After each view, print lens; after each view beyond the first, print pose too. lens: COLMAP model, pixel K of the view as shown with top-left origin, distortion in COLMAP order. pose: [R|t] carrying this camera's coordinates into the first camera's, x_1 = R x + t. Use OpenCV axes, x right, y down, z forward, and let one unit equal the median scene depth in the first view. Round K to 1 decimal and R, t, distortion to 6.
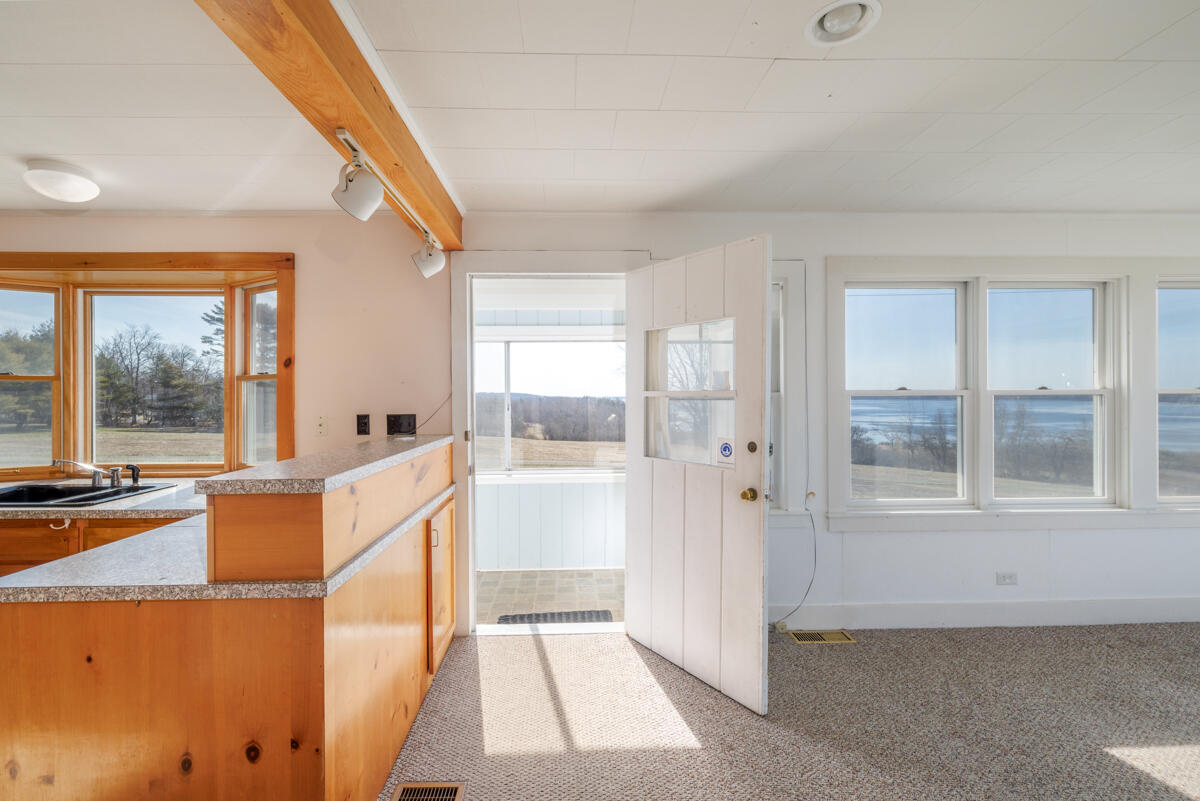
lens RADIAL K [[508.0, 0, 582.1], [0, 508.0, 400.4], [0, 0, 1]] dist [-0.000097, 0.000447]
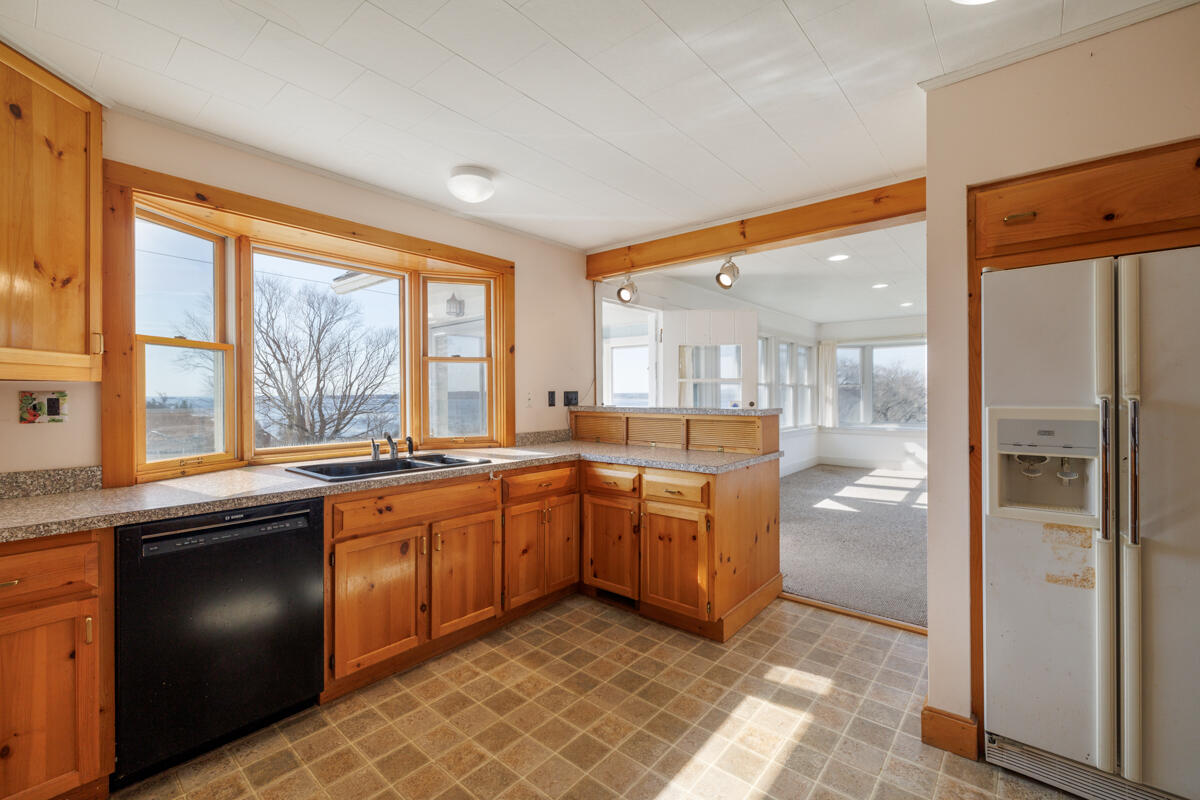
lens RADIAL K [[508.0, 0, 592.4], [0, 508.0, 393.3], [0, 0, 1]] dist [-0.000097, 0.000447]
pose [[0.682570, 0.002751, 0.730815, -2.869706], [0.006319, 0.999933, -0.009665, 0.100381], [-0.730793, 0.011215, 0.682507, 0.011885]]
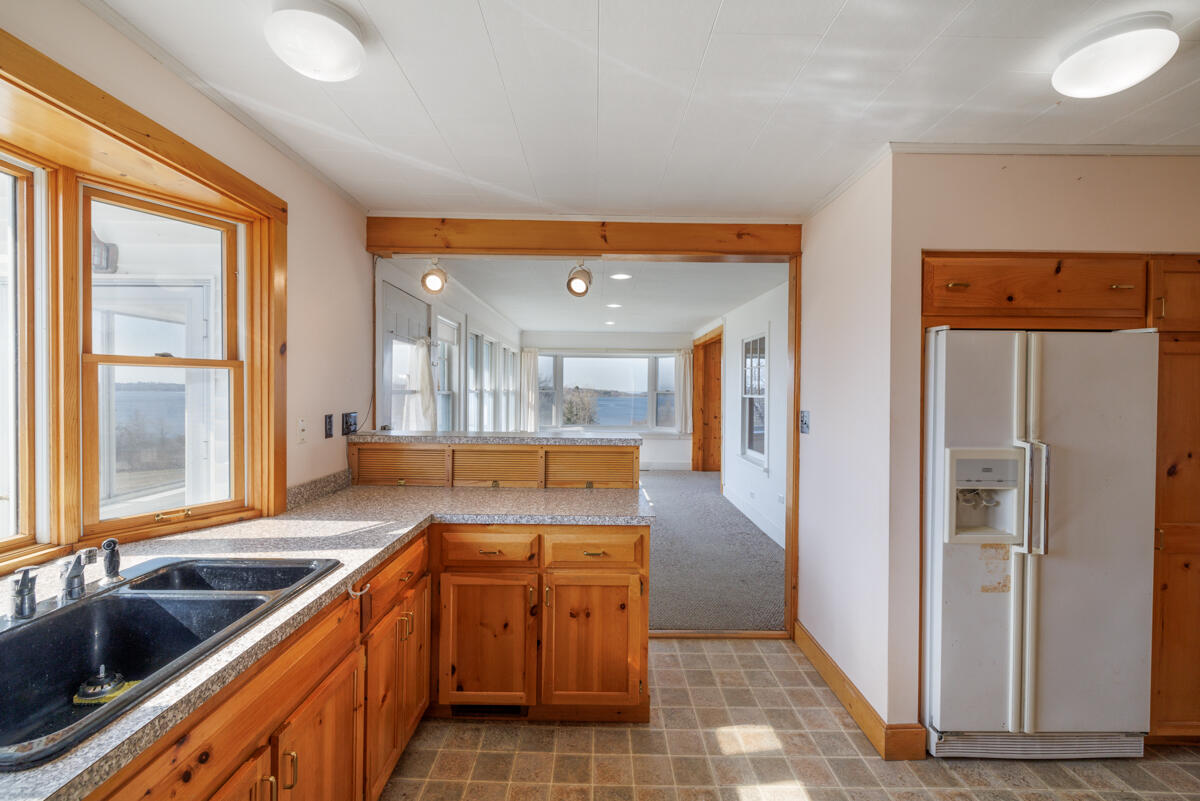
lens RADIAL K [[508.0, 0, 592.1], [0, 508.0, 395.1], [0, 0, 1]] dist [-0.000097, 0.000447]
pose [[0.040534, -0.002901, 0.999174, -2.753157], [-0.003469, 0.999989, 0.003044, -0.022676], [-0.999172, -0.003589, 0.040524, 1.099412]]
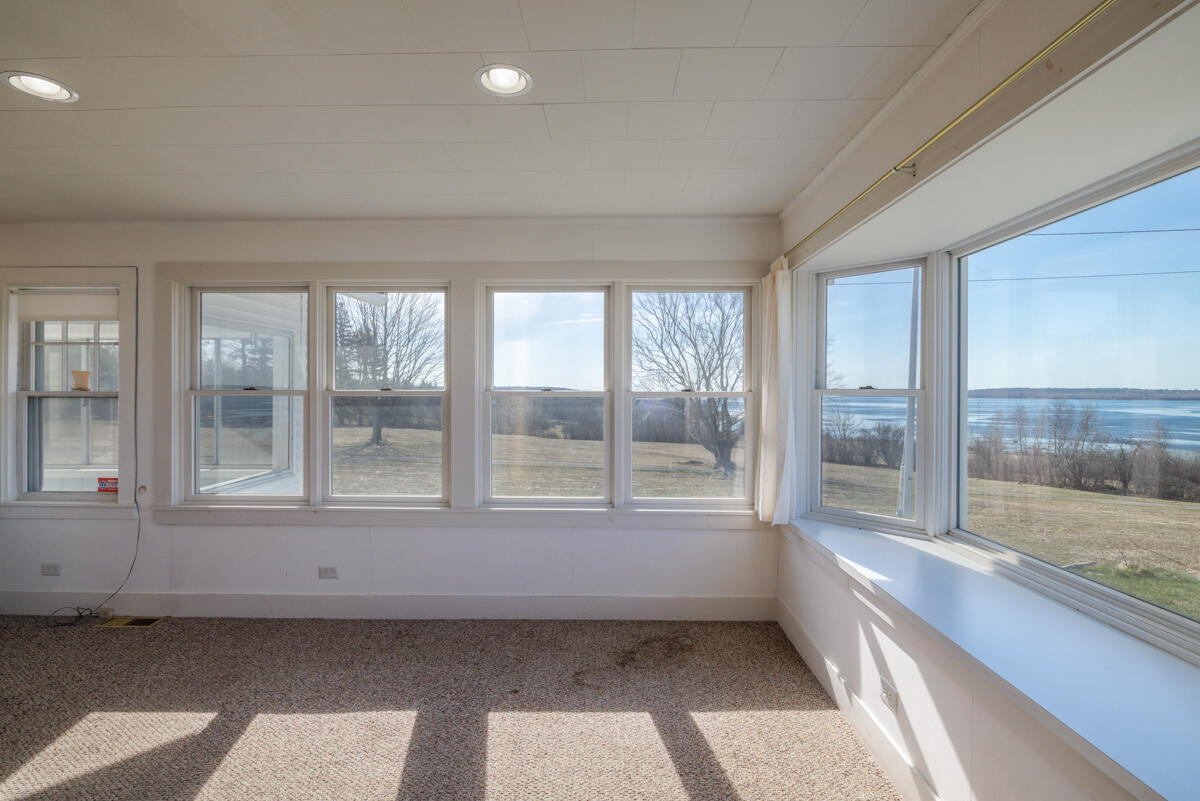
lens RADIAL K [[571.3, 0, 596.6], [0, 571.3, 397.3], [0, 0, 1]] dist [-0.014392, 0.000264]
pose [[0.999176, 0.008294, -0.039721, 0.175034], [-0.008157, 0.999960, 0.003595, -0.001901], [0.039749, -0.003269, 0.999204, -0.016616]]
